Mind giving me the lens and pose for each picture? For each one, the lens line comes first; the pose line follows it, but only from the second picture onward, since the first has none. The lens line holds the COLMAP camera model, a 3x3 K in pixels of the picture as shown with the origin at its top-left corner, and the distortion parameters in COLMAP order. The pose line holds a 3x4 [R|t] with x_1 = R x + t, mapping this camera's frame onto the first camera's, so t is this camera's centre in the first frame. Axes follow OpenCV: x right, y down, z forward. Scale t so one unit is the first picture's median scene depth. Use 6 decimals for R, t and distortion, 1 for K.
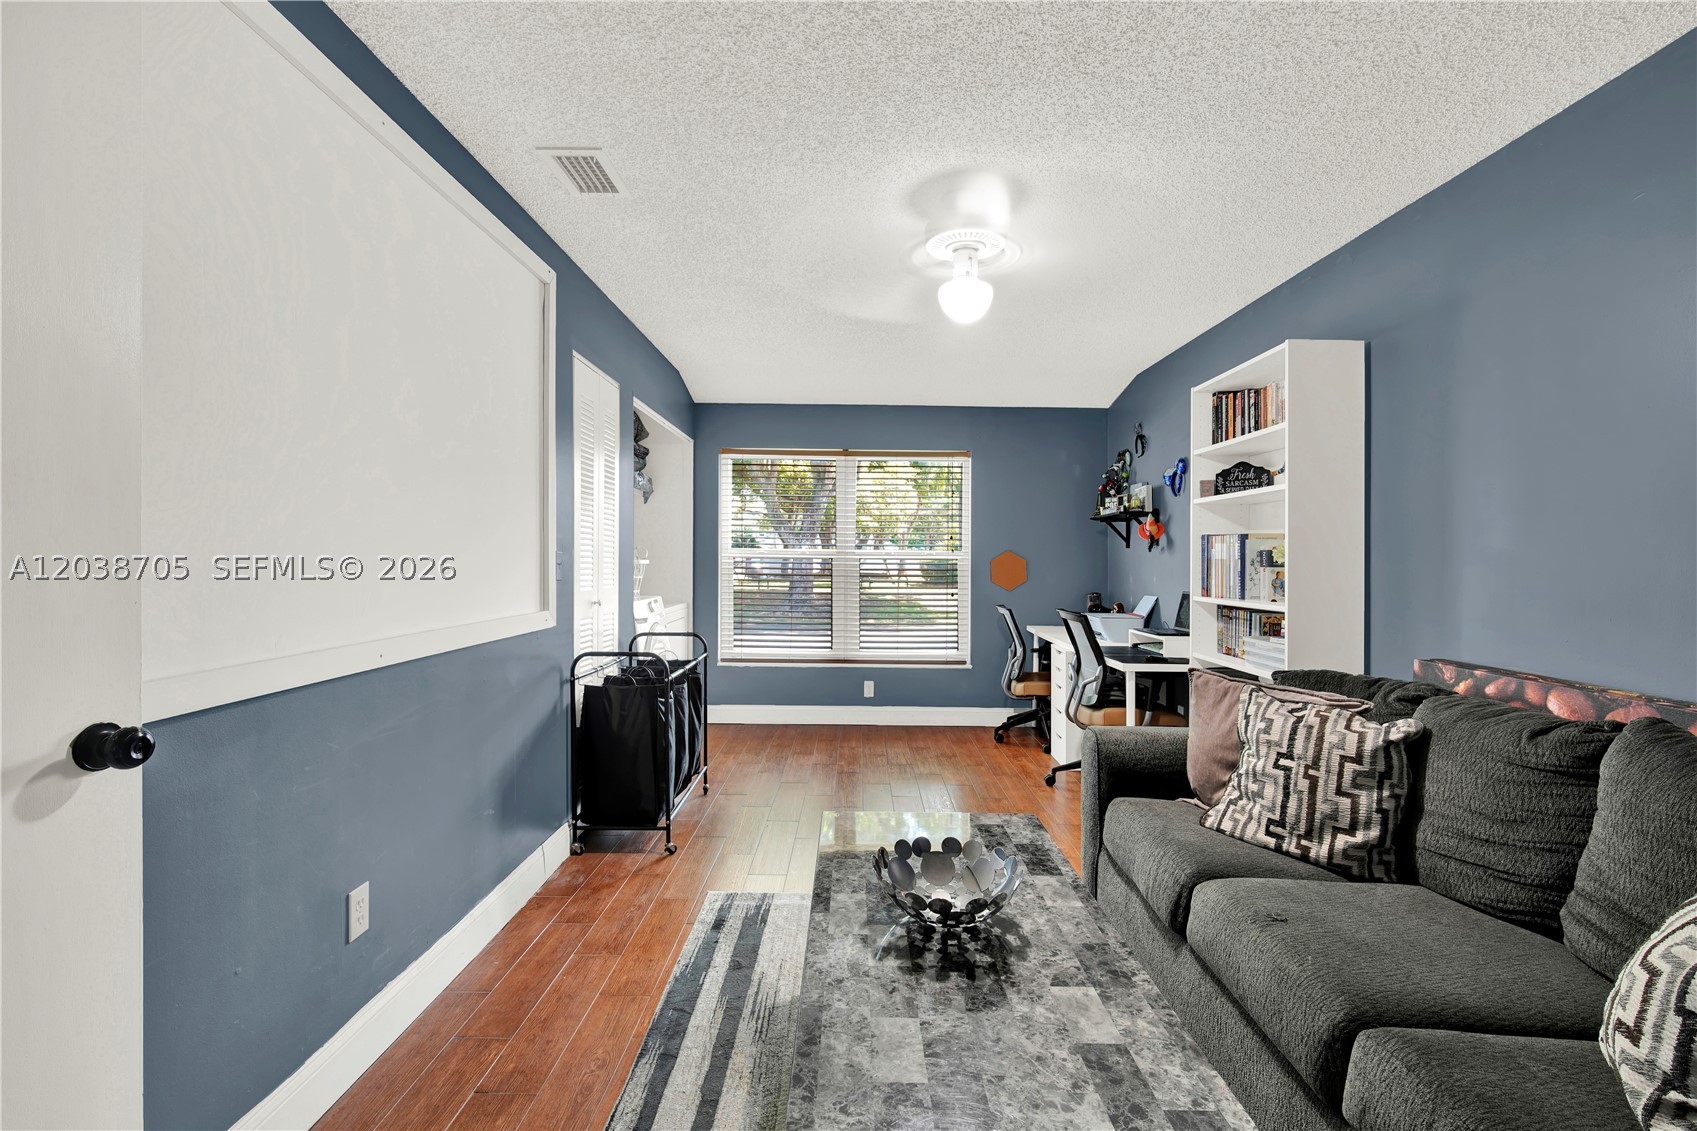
lens RADIAL K [[773.3, 0, 850.4], [0, 773.3, 567.3], [0, 0, 1]] dist [-0.014421, 0.002594]
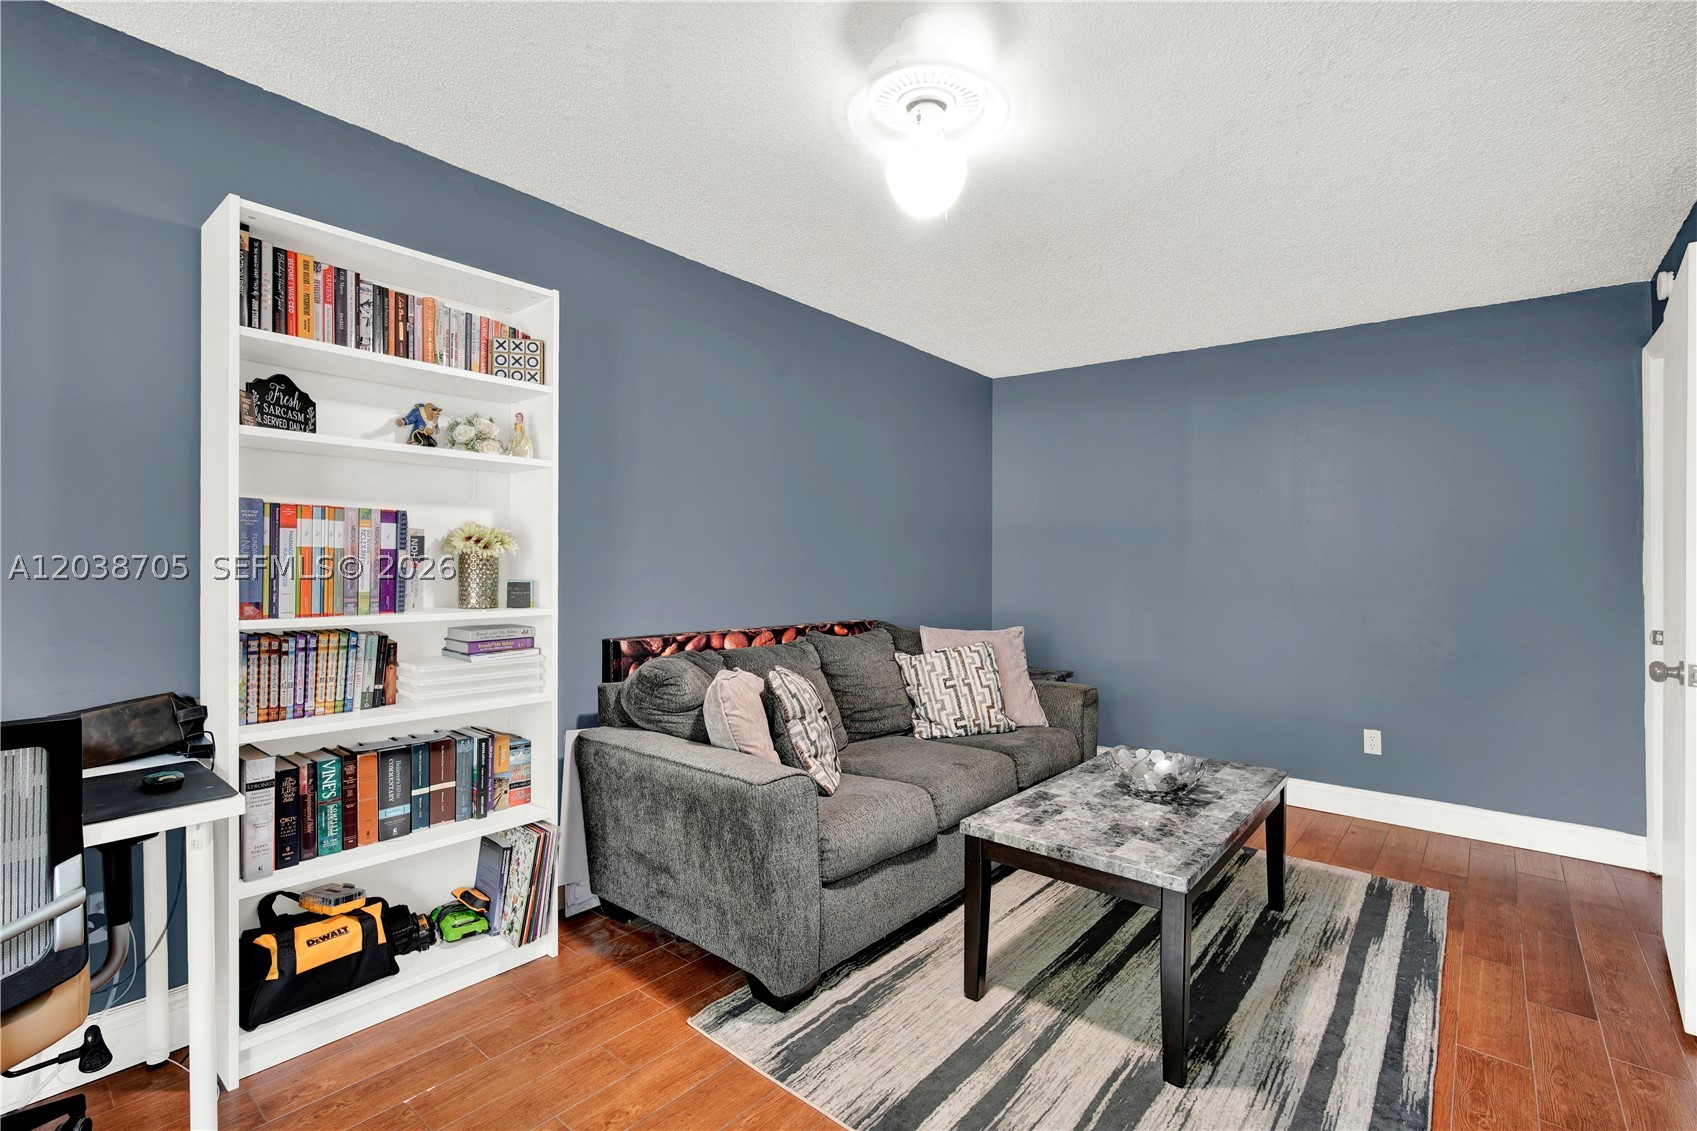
lens RADIAL K [[773.3, 0, 855.2], [0, 773.3, 560.8], [0, 0, 1]] dist [-0.014421, 0.002594]
pose [[-0.783382, -0.008987, 0.621475, -0.290316], [-0.007711, 0.999959, 0.004740, -0.013417], [-0.621492, -0.001079, -0.783419, 2.078853]]
